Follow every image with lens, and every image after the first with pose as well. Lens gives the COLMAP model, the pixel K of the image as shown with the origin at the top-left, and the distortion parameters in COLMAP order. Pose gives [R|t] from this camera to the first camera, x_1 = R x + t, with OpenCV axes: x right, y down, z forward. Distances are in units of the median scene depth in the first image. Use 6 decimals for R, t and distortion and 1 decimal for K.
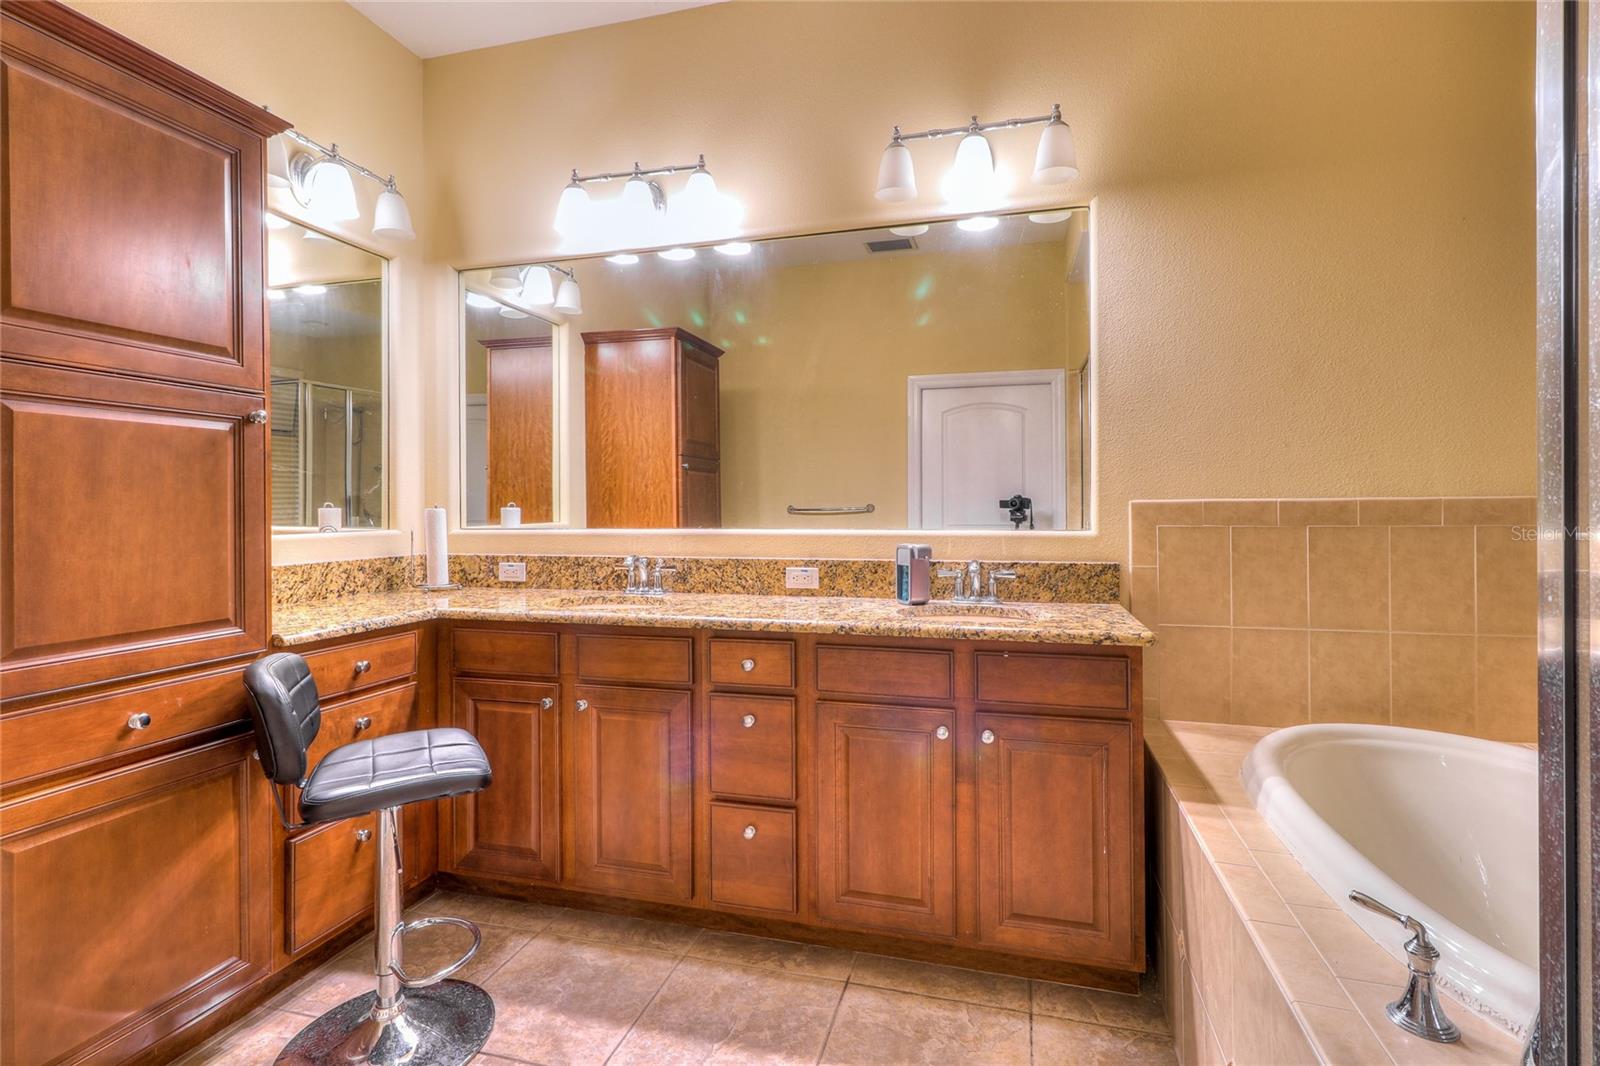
lens RADIAL K [[749.0, 0, 825.0], [0, 749.0, 520.0], [0, 0, 1]] dist [0.001499, 0.000346]
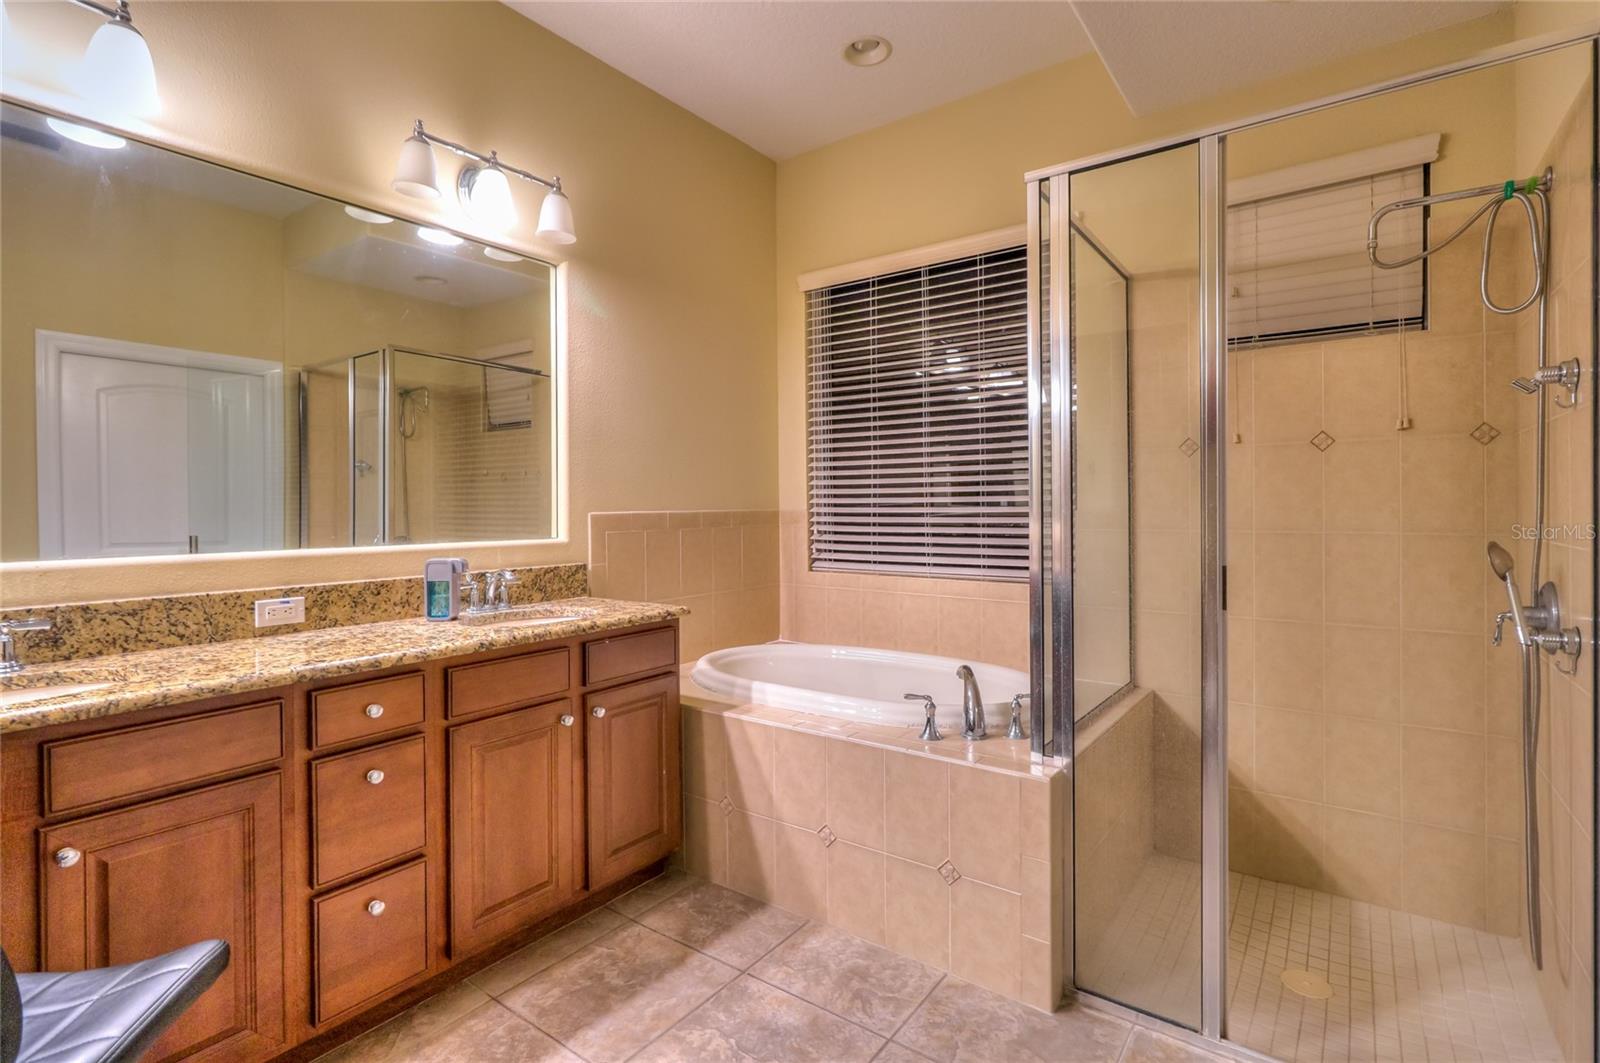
lens RADIAL K [[749.0, 0, 825.0], [0, 749.0, 518.5], [0, 0, 1]] dist [0.001499, 0.000346]
pose [[0.349042, -0.014178, 0.937000, -0.628758], [0.018560, 0.999794, 0.008215, -0.019221], [-0.936923, 0.014523, 0.349233, 0.192859]]
